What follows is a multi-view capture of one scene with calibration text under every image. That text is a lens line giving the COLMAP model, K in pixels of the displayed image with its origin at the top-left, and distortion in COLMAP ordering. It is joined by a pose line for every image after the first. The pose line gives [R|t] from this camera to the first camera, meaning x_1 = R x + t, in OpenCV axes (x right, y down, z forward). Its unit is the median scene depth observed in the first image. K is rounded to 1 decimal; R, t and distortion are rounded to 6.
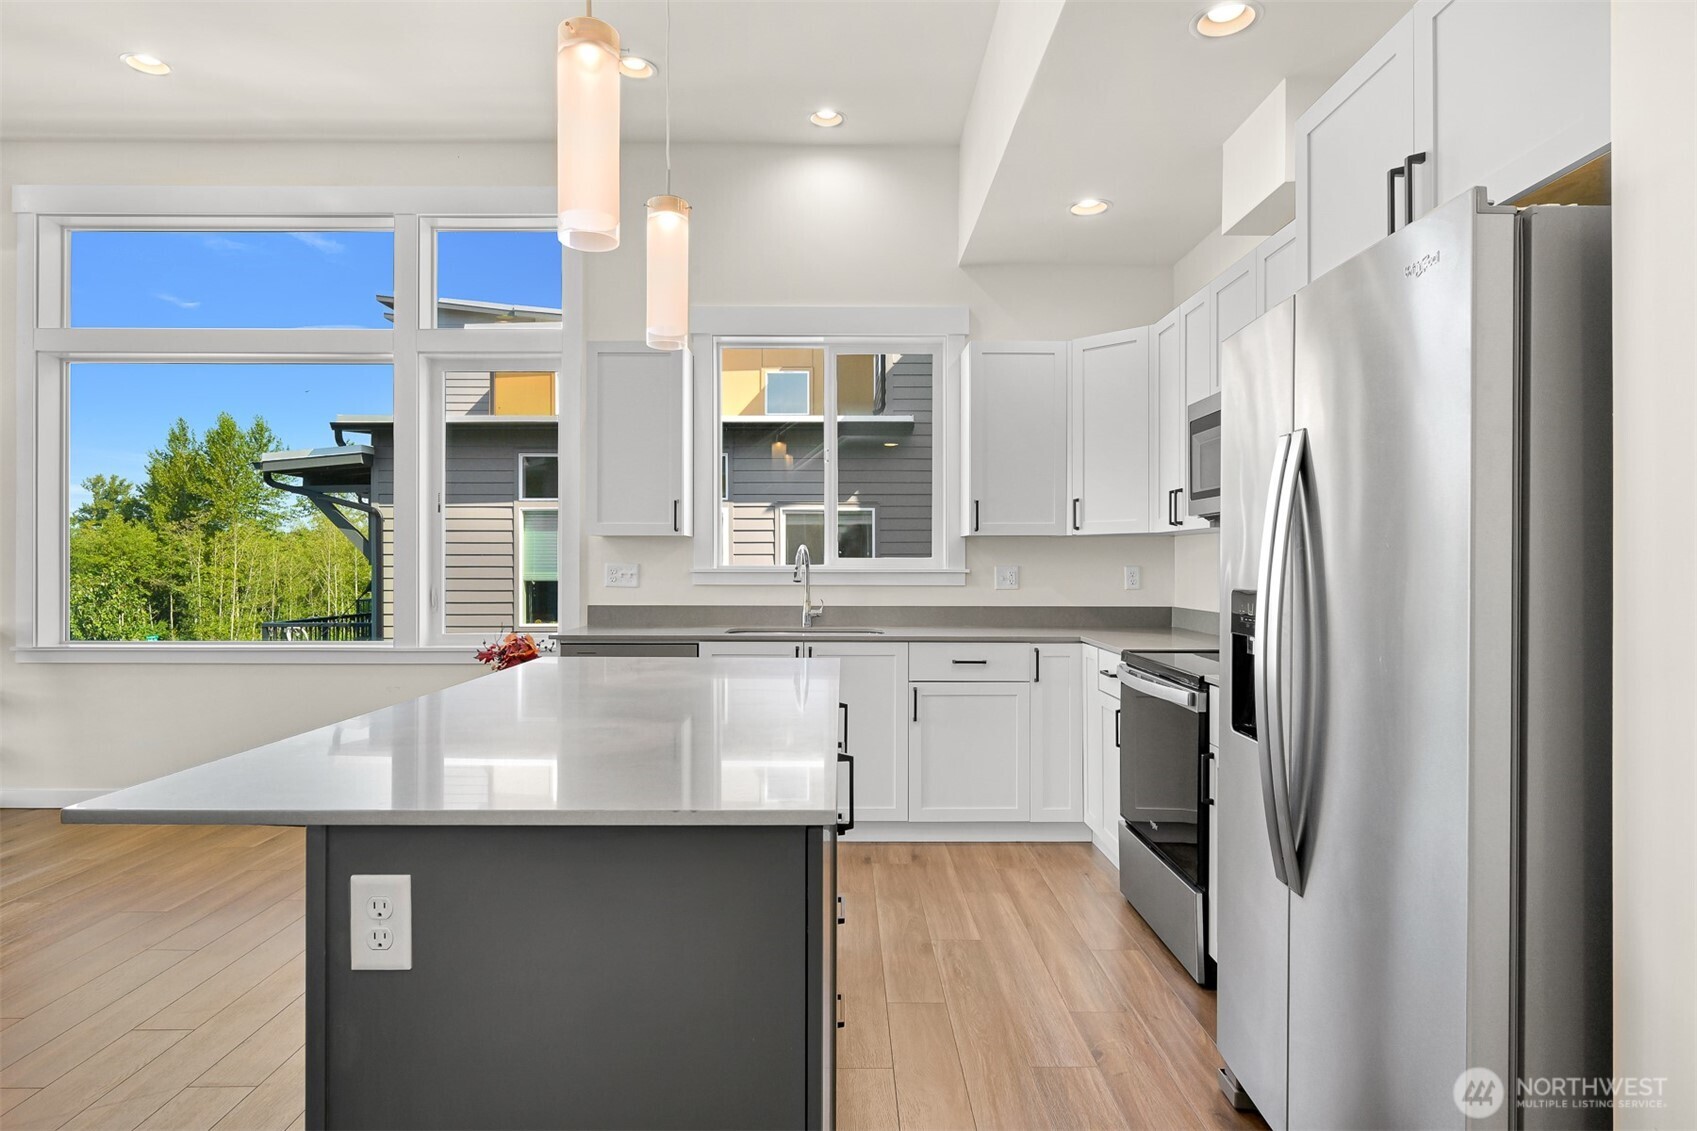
lens RADIAL K [[949.9, 0, 848.5], [0, 949.9, 565.5], [0, 0, 1]] dist [-0.003965, -0.001285]
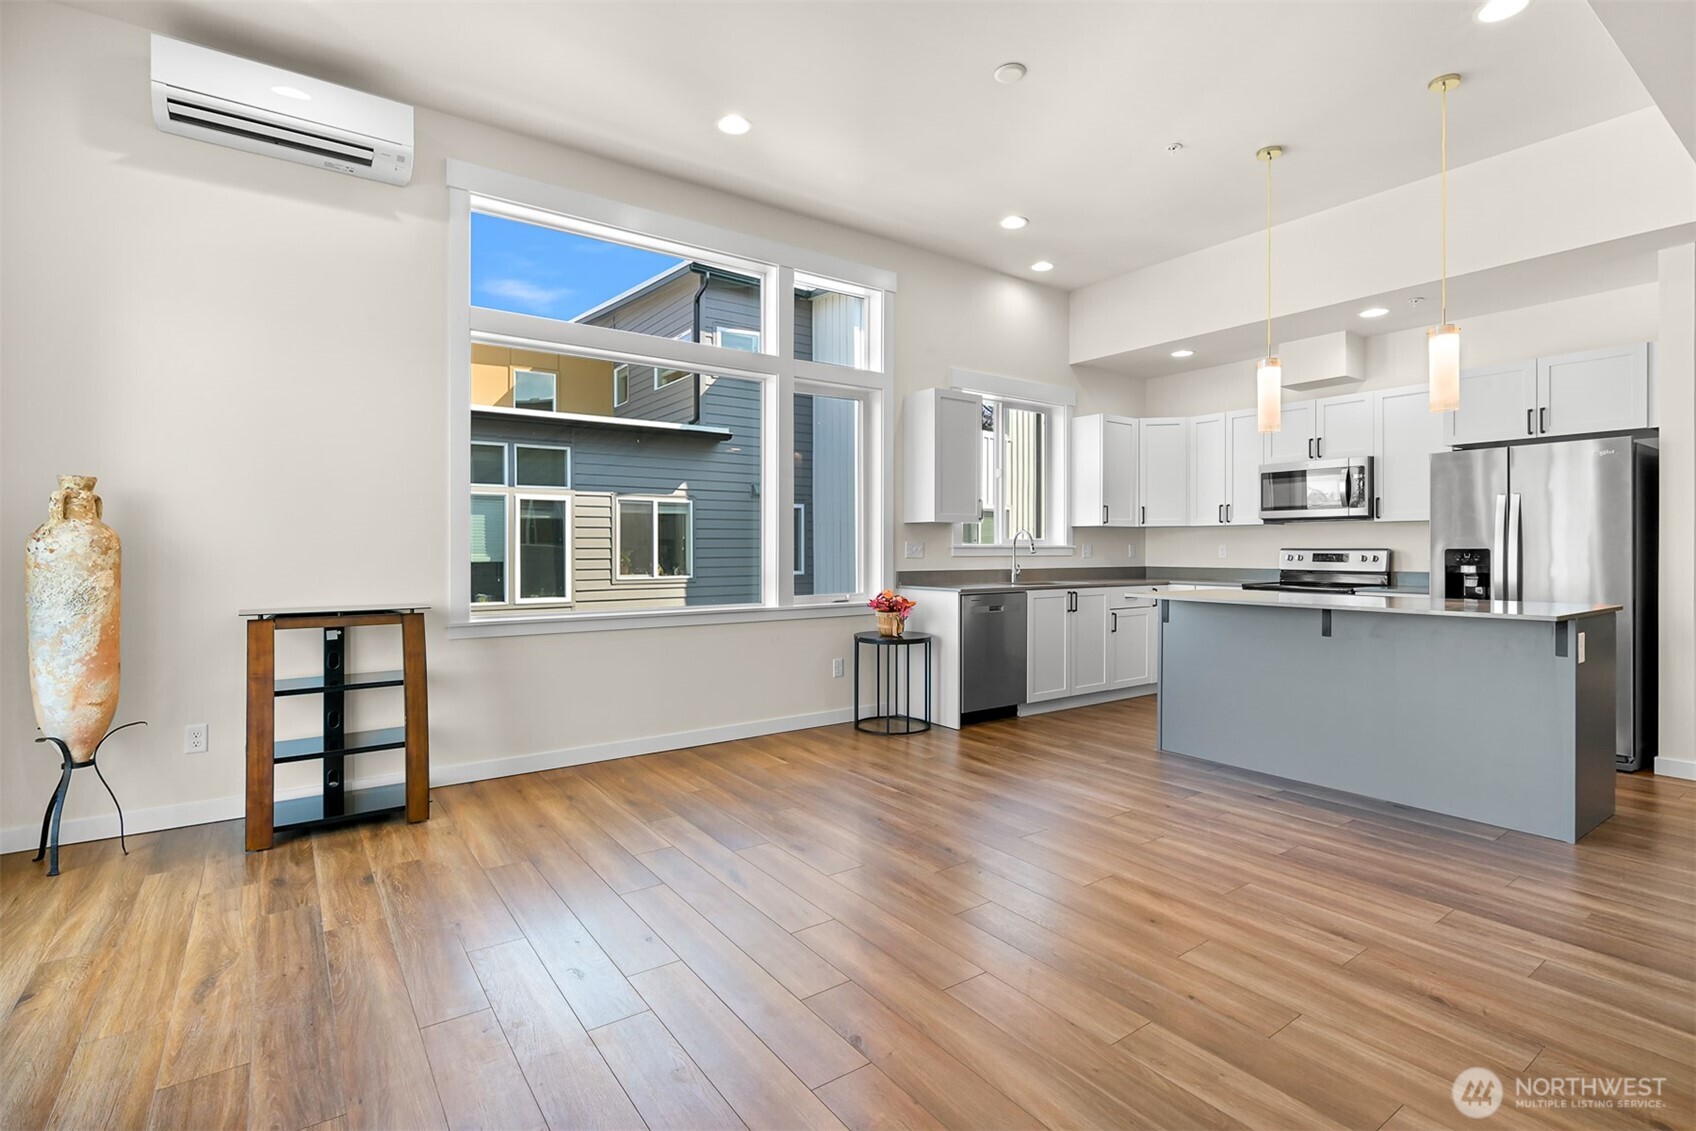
lens RADIAL K [[823.6, 0, 846.6], [0, 823.6, 553.8], [0, 0, 1]] dist [0.001308, -0.000114]
pose [[0.809145, -0.004878, 0.587588, -0.442977], [0.003259, 0.999987, 0.003814, 0.004885], [-0.587600, -0.001171, 0.809151, 0.021410]]
